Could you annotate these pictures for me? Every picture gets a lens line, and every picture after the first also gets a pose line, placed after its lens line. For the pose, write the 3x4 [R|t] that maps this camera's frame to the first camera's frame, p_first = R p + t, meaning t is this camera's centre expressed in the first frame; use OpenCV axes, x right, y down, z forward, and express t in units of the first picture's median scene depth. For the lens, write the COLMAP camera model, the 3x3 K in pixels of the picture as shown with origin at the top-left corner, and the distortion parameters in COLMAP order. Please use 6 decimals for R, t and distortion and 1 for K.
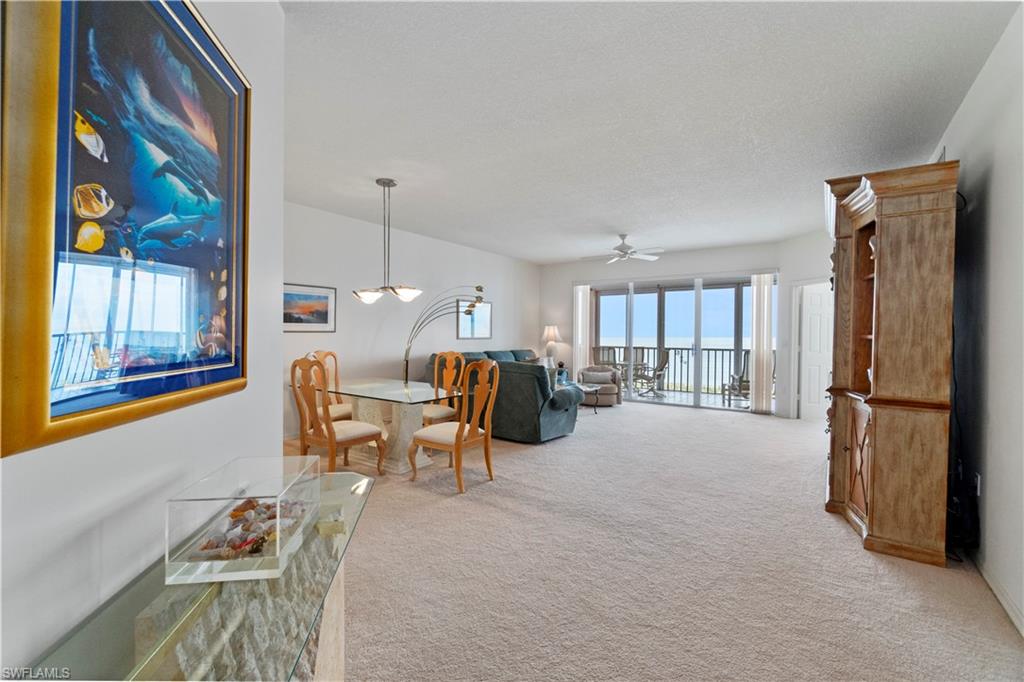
lens RADIAL K [[443.8, 0, 514.5], [0, 443.8, 343.2], [0, 0, 1]] dist [-0.003052, 0.000675]
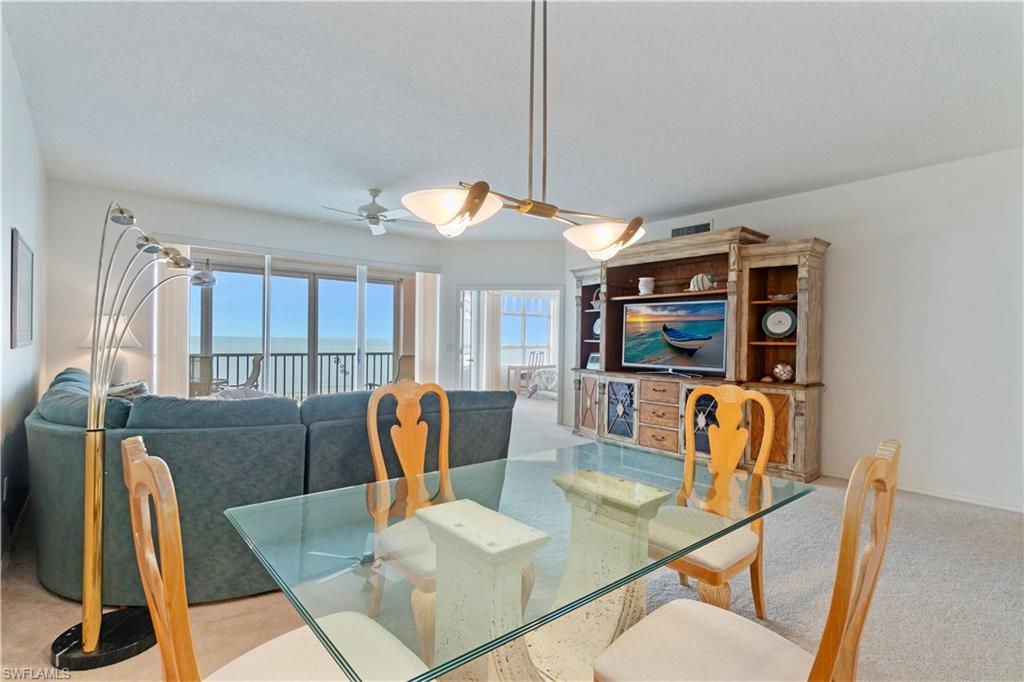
lens RADIAL K [[494.2, 0, 515.9], [0, 494.2, 347.2], [0, 0, 1]] dist [-0.004405, -0.000577]
pose [[0.251409, -0.015905, 0.967750, -0.583112], [0.006900, 0.999869, 0.014641, -0.017717], [-0.967856, 0.002996, 0.251486, 0.794145]]
